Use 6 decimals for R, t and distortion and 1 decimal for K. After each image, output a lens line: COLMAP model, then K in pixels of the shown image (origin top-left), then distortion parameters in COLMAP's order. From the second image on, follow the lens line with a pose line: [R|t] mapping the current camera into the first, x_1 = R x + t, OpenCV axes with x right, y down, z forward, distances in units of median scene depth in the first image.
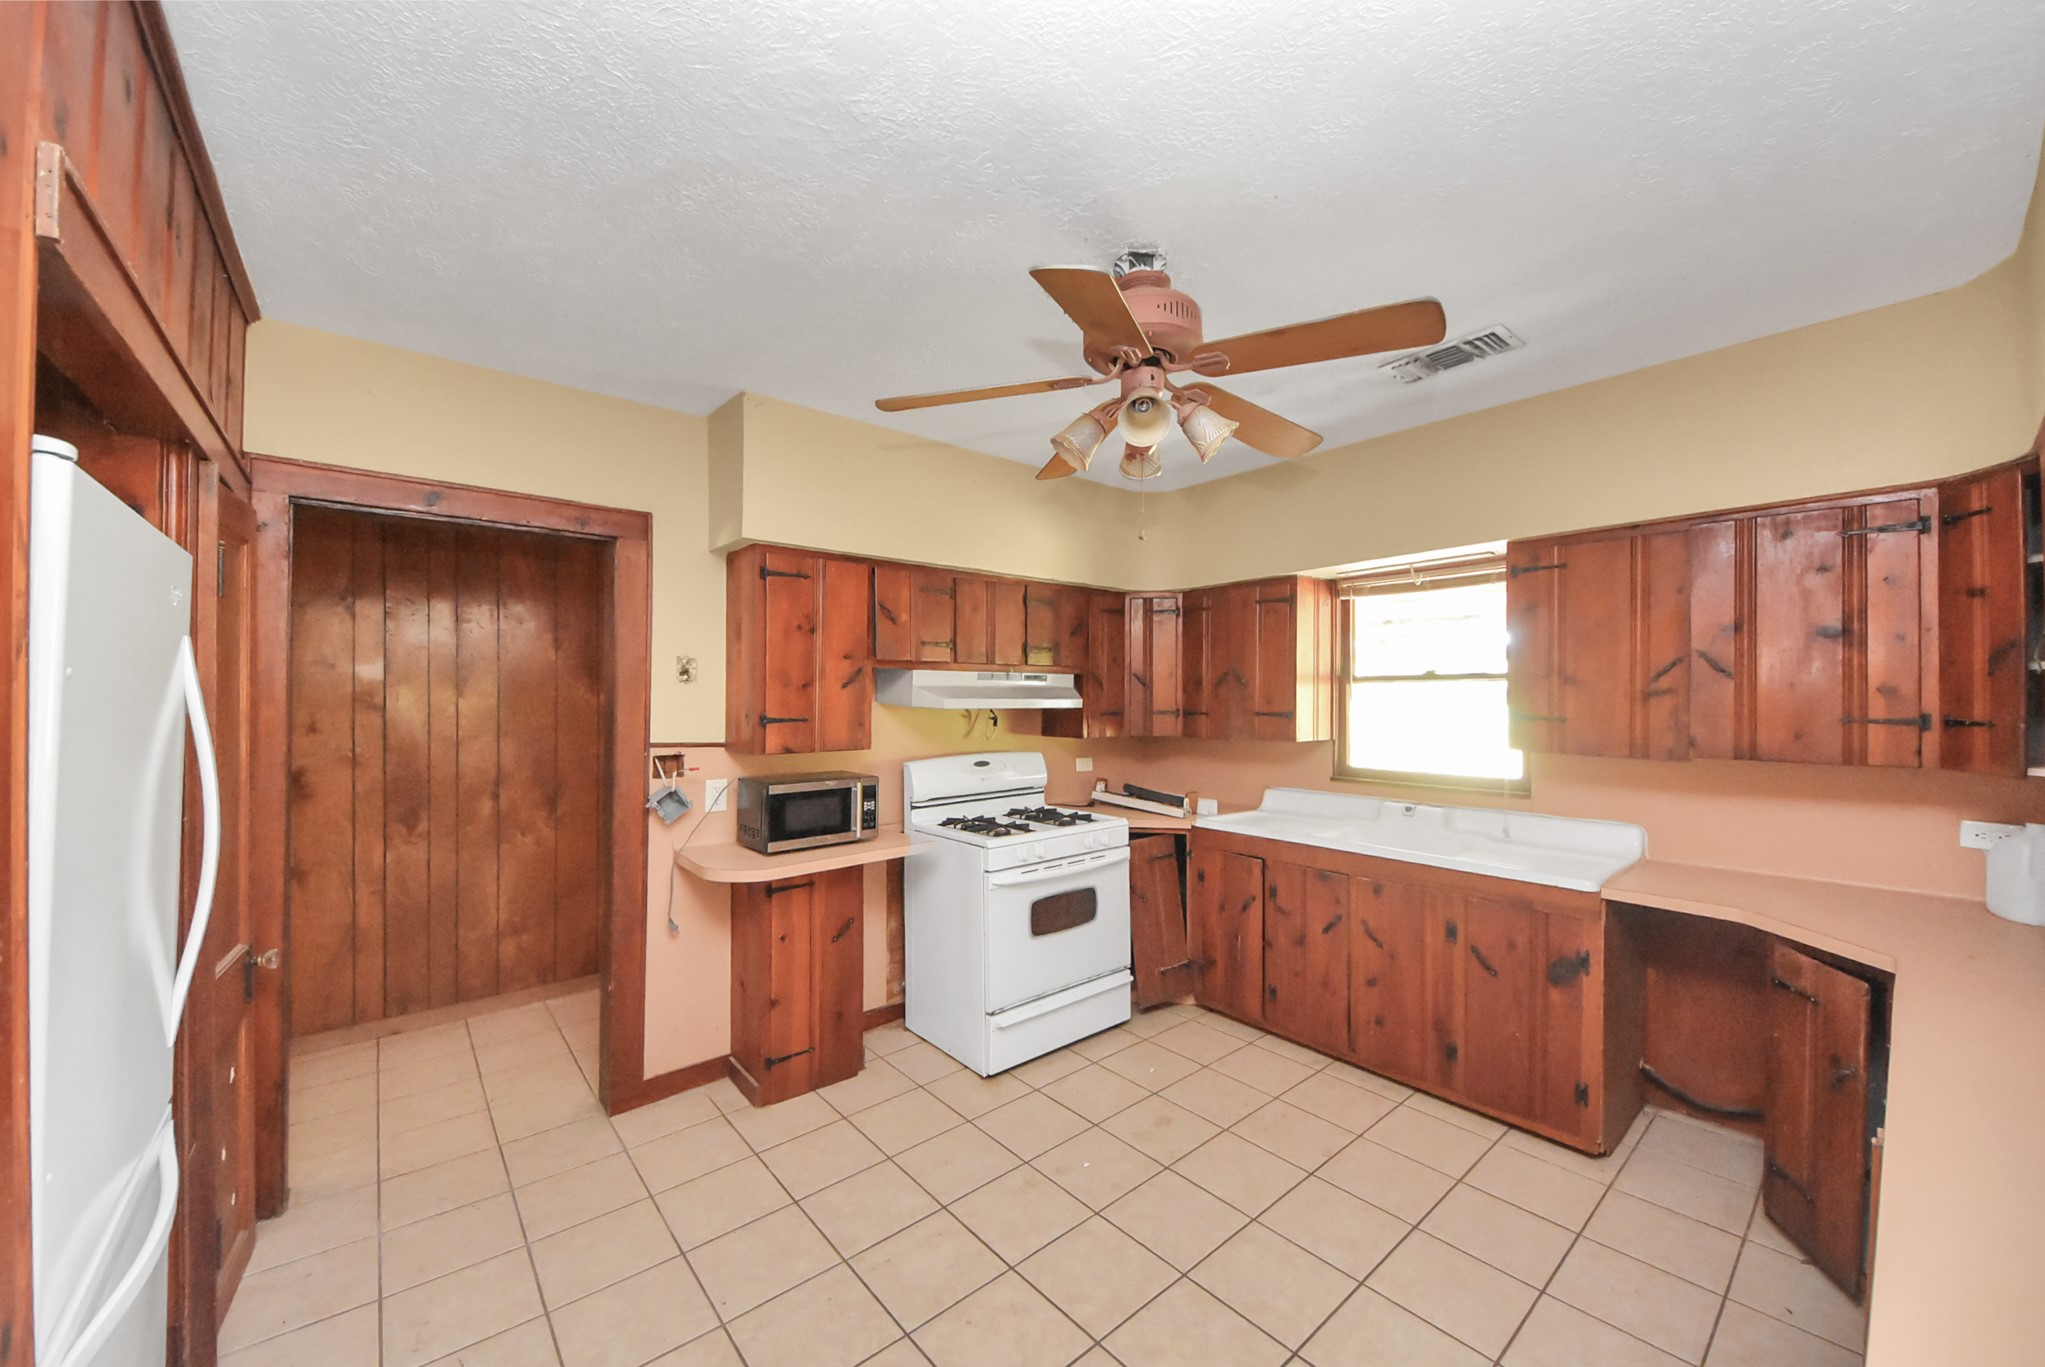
lens RADIAL K [[750.7, 0, 1032.5], [0, 750.7, 695.9], [0, 0, 1]] dist [0.024938, -0.016570]
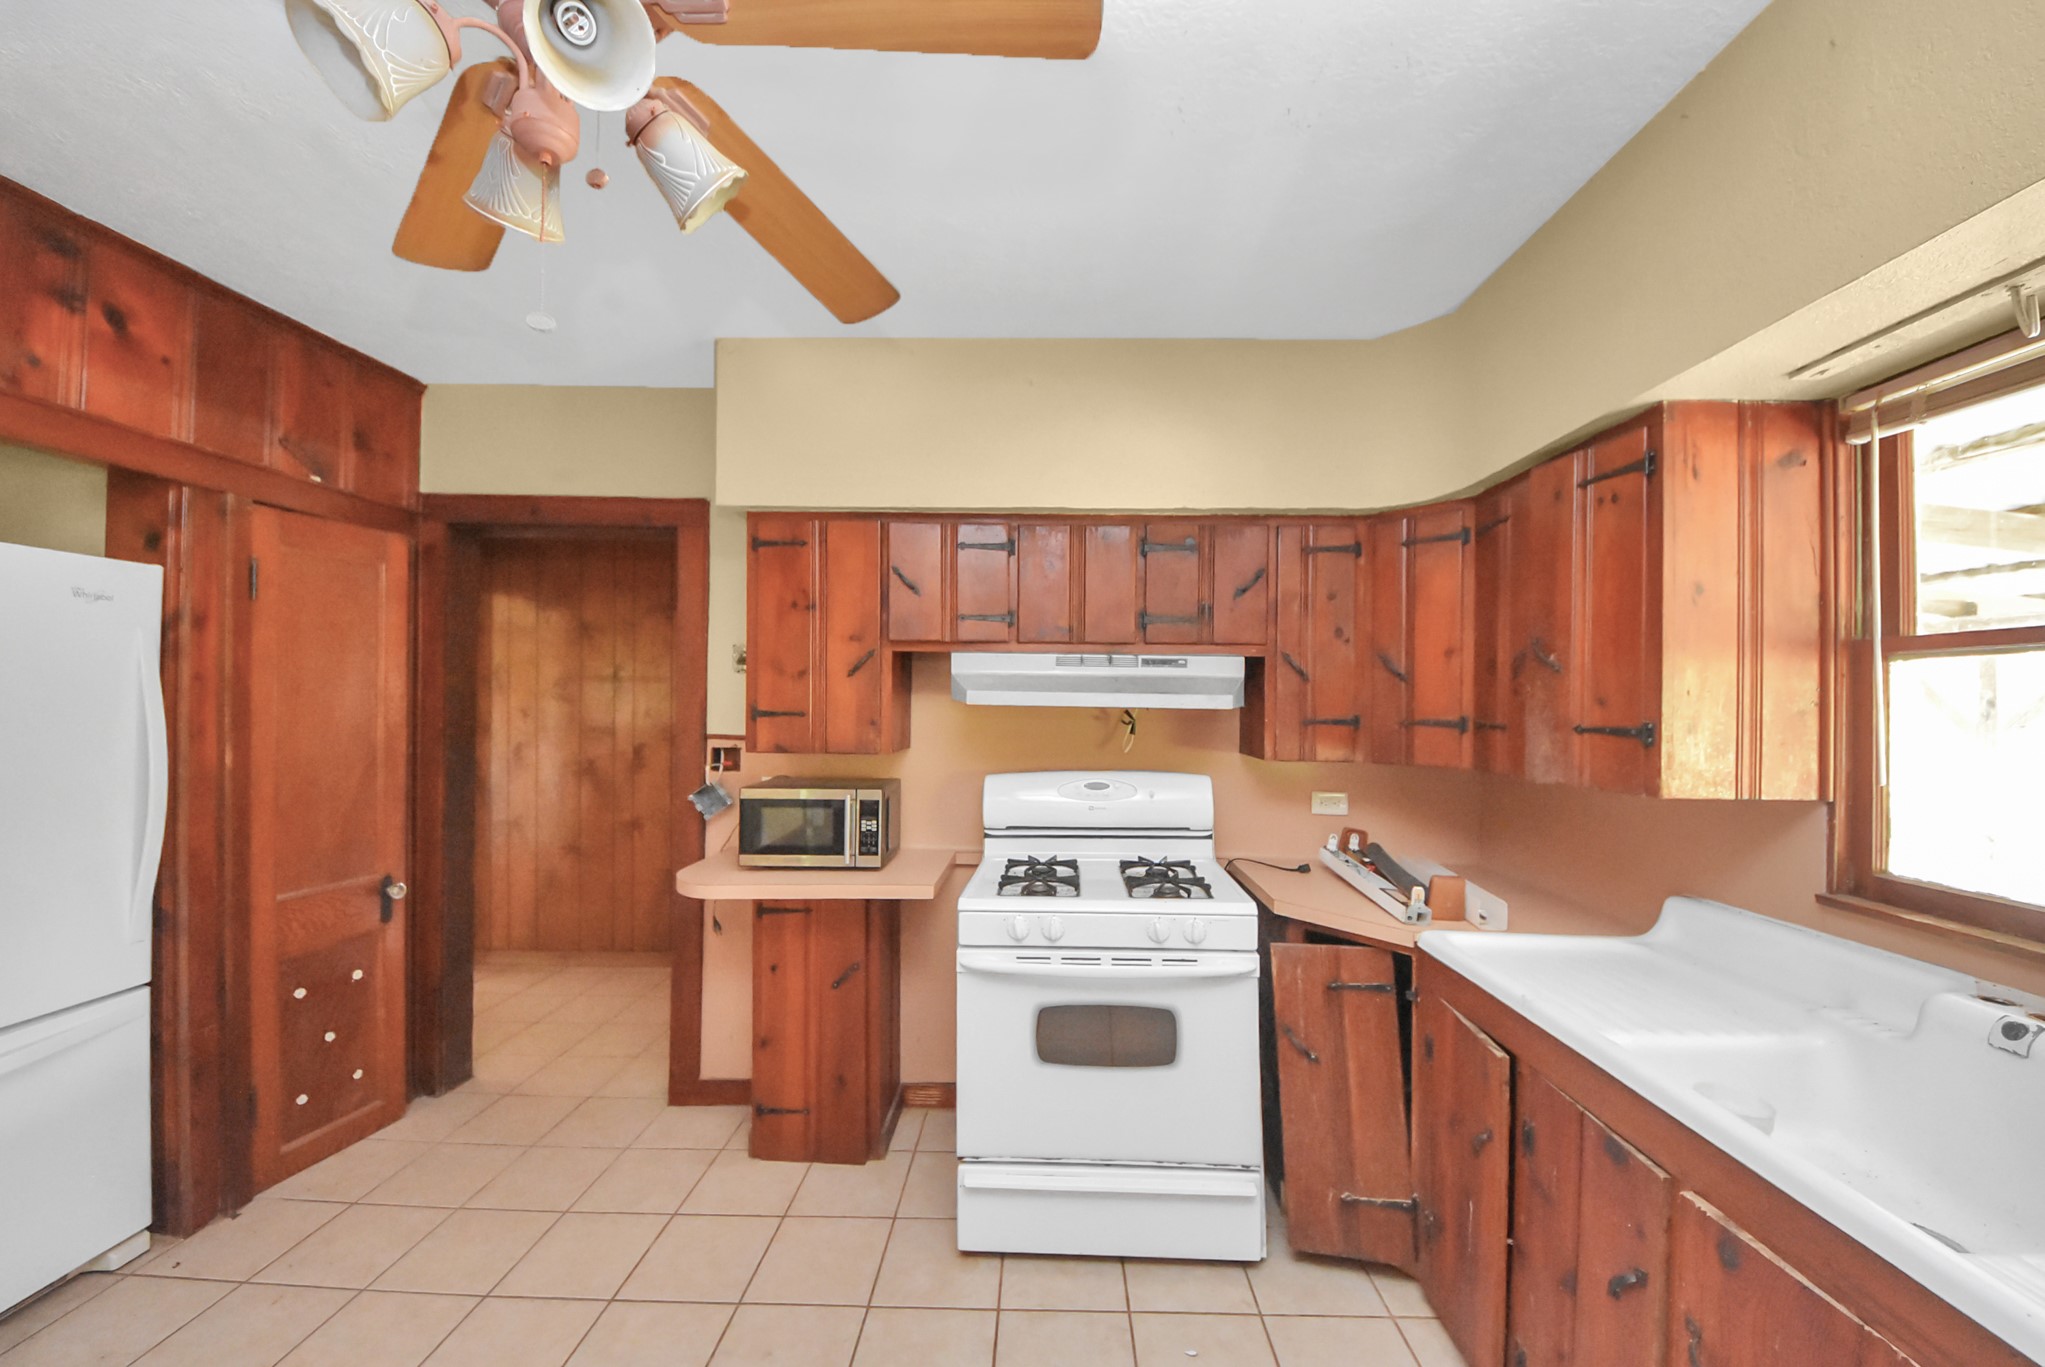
lens RADIAL K [[750.7, 0, 1032.5], [0, 750.7, 695.9], [0, 0, 1]] dist [0.024938, -0.016570]
pose [[0.745710, 0.004019, -0.666259, 0.402223], [-0.013598, 0.999865, -0.009188, 0.014127], [0.666132, 0.015911, 0.745664, 0.487974]]
